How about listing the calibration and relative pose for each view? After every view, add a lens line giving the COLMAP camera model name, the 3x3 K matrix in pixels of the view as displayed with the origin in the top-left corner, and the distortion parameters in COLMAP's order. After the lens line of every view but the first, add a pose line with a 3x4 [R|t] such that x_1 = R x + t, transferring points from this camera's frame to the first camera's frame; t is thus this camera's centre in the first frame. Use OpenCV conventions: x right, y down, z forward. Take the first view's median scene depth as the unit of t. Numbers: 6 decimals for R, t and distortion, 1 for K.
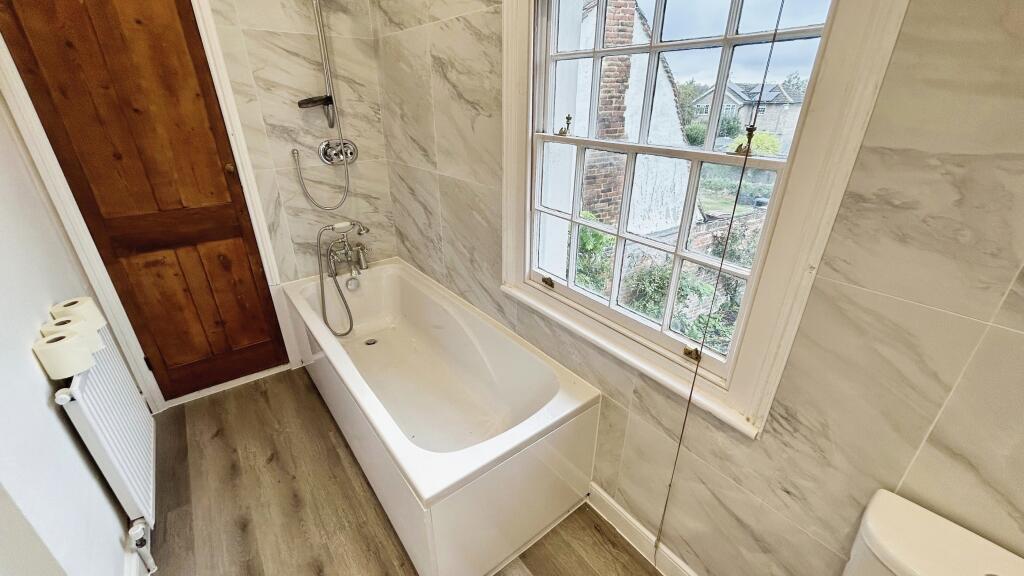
lens RADIAL K [[410.6, 0, 510.7], [0, 410.6, 285.2], [0, 0, 1]] dist [-0.001326, 0.000282]
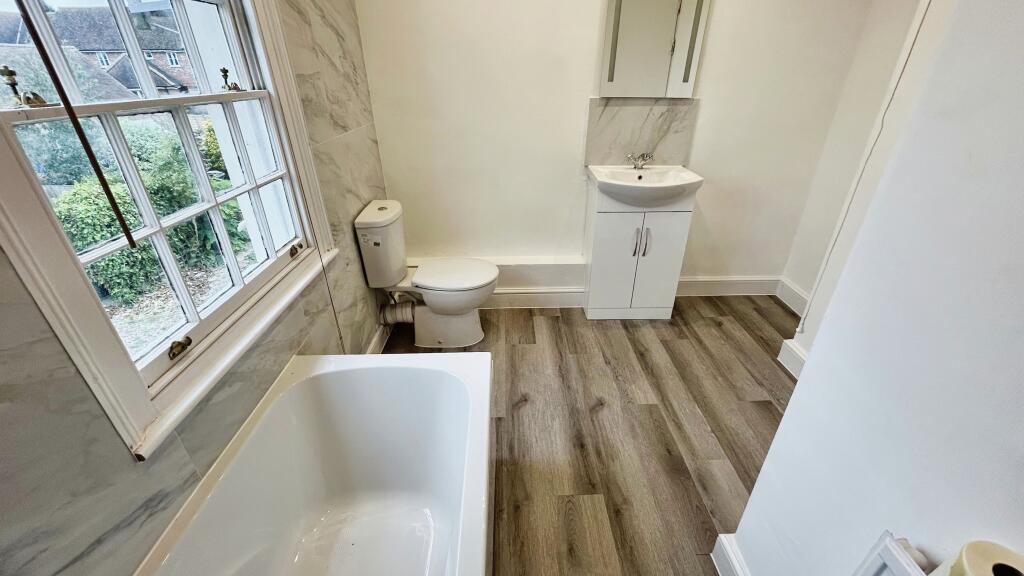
lens RADIAL K [[410.6, 0, 510.7], [0, 410.6, 285.2], [0, 0, 1]] dist [-0.001326, 0.000282]
pose [[-0.798699, -0.276201, 0.534596, -0.758111], [0.259788, 0.643086, 0.720382, -0.476495], [-0.542762, 0.714250, -0.441878, 1.152604]]
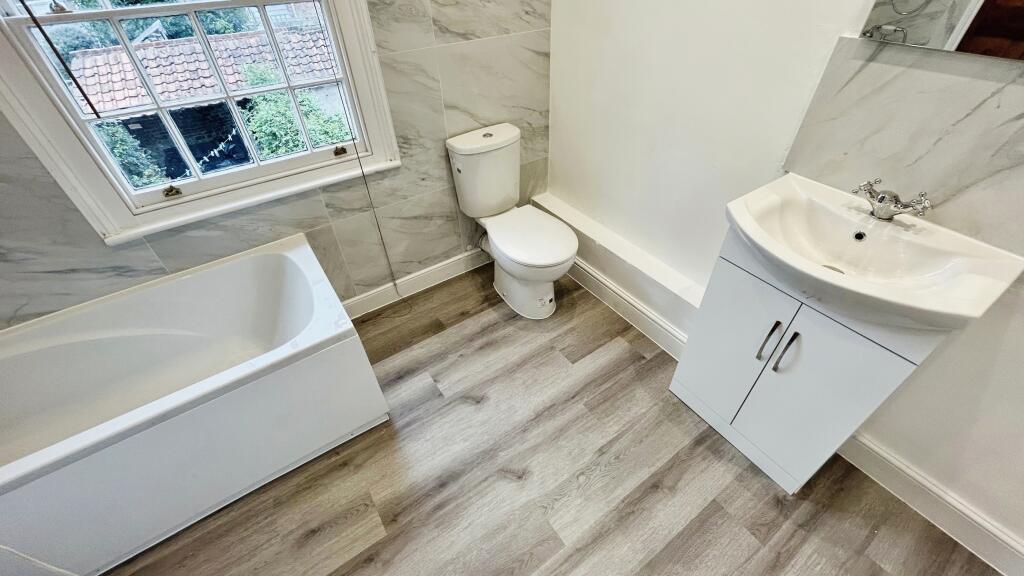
lens RADIAL K [[410.6, 0, 510.7], [0, 410.6, 285.2], [0, 0, 1]] dist [-0.001326, 0.000282]
pose [[0.062444, -0.651102, 0.756417, -0.859837], [0.445259, 0.696467, 0.562741, -0.049905], [-0.893222, 0.301662, 0.333399, 0.089986]]
